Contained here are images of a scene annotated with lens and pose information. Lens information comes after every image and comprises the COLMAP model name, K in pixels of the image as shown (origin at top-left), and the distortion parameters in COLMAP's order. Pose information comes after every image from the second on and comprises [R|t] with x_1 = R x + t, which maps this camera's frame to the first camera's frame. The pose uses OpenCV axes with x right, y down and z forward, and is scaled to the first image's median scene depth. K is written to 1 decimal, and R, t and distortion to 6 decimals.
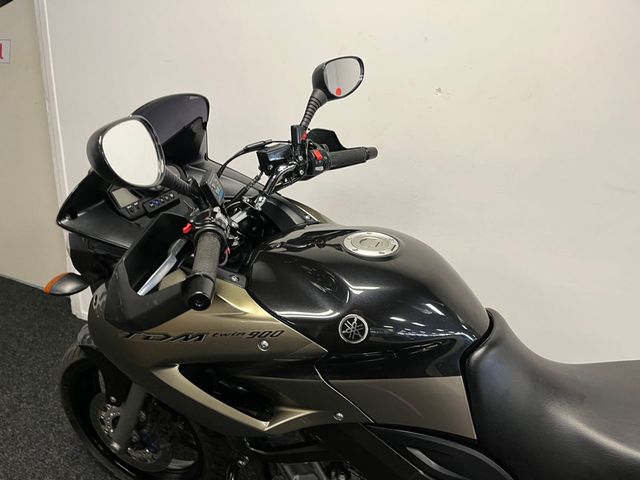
lens RADIAL K [[489.3, 0, 310.8], [0, 489.3, 217.0], [0, 0, 1]] dist [0.003375, -0.000242]
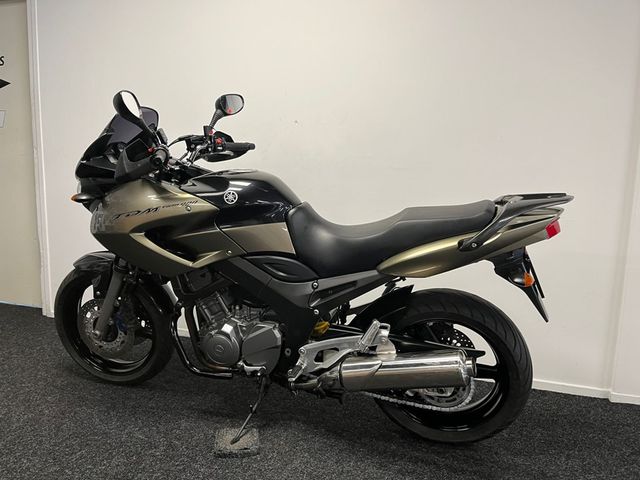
lens RADIAL K [[482.6, 0, 321.6], [0, 482.6, 223.1], [0, 0, 1]] dist [0.008153, -0.000791]
pose [[0.988870, -0.044357, 0.142015, 0.129078], [0.071094, 0.979372, -0.189145, 0.565727], [-0.130695, 0.197136, 0.971625, -0.798862]]
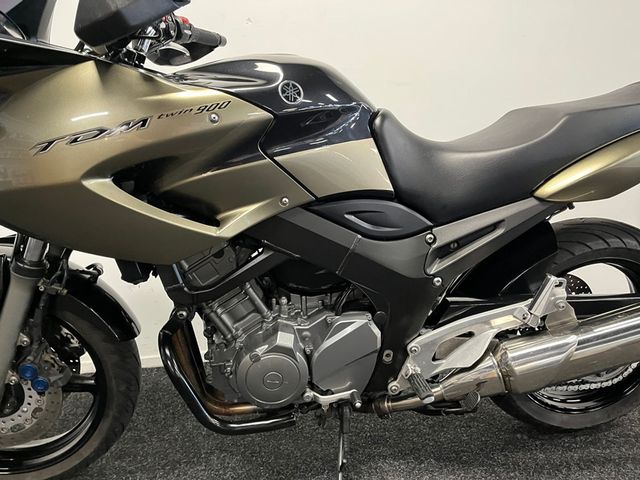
lens RADIAL K [[482.6, 0, 321.6], [0, 482.6, 223.1], [0, 0, 1]] dist [0.008153, -0.000791]
pose [[0.844406, -0.167300, 0.508909, -0.344648], [0.242036, 0.966640, -0.083823, 0.462570], [-0.477908, 0.193955, 0.856729, 0.053181]]
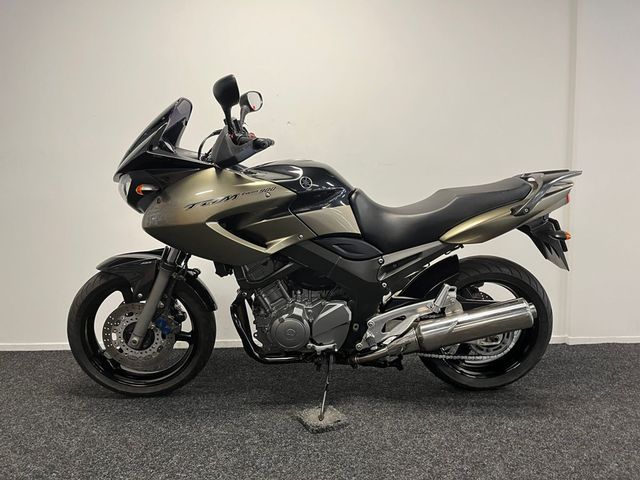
lens RADIAL K [[481.5, 0, 318.9], [0, 481.5, 225.8], [0, 0, 1]] dist [0.030560, -0.000744]
pose [[0.886397, -0.088488, 0.454390, -0.651898], [0.191729, 0.963592, -0.186363, 0.622410], [-0.421356, 0.252312, 0.871090, -0.668744]]
